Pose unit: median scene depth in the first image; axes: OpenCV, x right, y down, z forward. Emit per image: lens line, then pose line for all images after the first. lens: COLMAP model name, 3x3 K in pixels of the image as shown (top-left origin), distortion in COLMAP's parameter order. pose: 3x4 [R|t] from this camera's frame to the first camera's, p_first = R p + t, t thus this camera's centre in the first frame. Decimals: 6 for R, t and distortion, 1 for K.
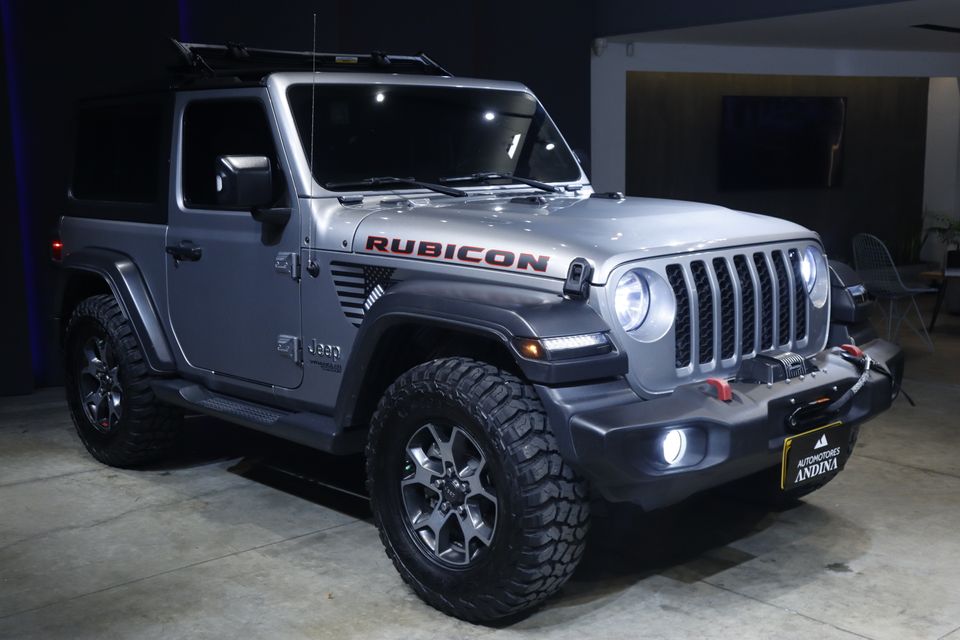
lens RADIAL K [[1157.2, 0, 480.0], [0, 1157.2, 320.0], [0, 0, 1]] dist [0.003486, -0.012834]
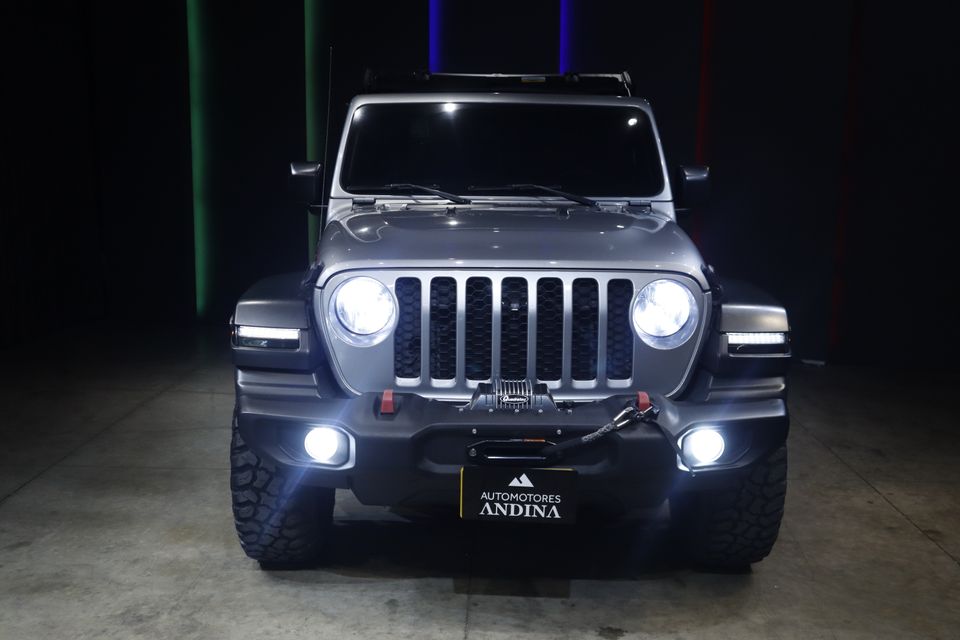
lens RADIAL K [[1042.6, 0, 480.5], [0, 1042.6, 282.8], [0, 0, 1]] dist [0.007080, 0.005288]
pose [[0.730720, 0.108461, -0.674006, 0.814692], [-0.119737, 0.992356, 0.029877, -0.076482], [0.672095, 0.058872, 0.738121, 0.331477]]
